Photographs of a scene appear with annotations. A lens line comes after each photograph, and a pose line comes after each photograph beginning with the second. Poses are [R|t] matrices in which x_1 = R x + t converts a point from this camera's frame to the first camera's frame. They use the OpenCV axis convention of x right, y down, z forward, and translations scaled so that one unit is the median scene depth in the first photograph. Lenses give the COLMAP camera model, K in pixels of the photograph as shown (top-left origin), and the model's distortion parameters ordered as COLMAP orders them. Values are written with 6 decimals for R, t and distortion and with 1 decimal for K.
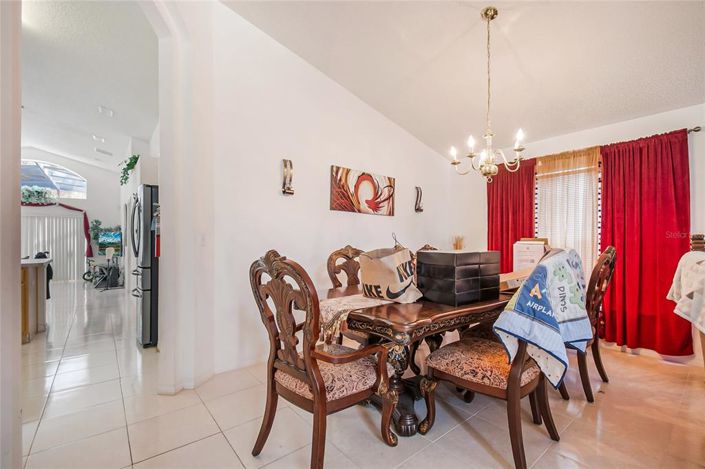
lens RADIAL K [[314.0, 0, 339.8], [0, 314.0, 240.3], [0, 0, 1]] dist [0.000497, -0.000775]
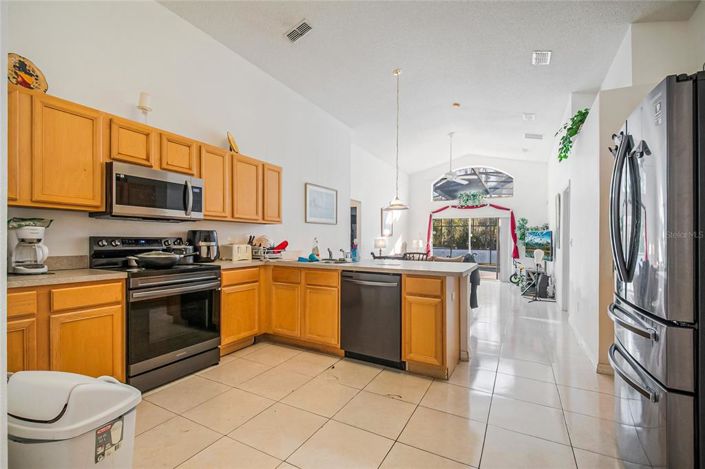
lens RADIAL K [[314.0, 0, 349.8], [0, 314.0, 239.4], [0, 0, 1]] dist [0.000497, -0.000775]
pose [[0.403382, 0.000819, -0.915031, -0.153266], [-0.003992, 0.999992, -0.000865, -0.000750], [0.915023, 0.004002, 0.403382, 0.183763]]
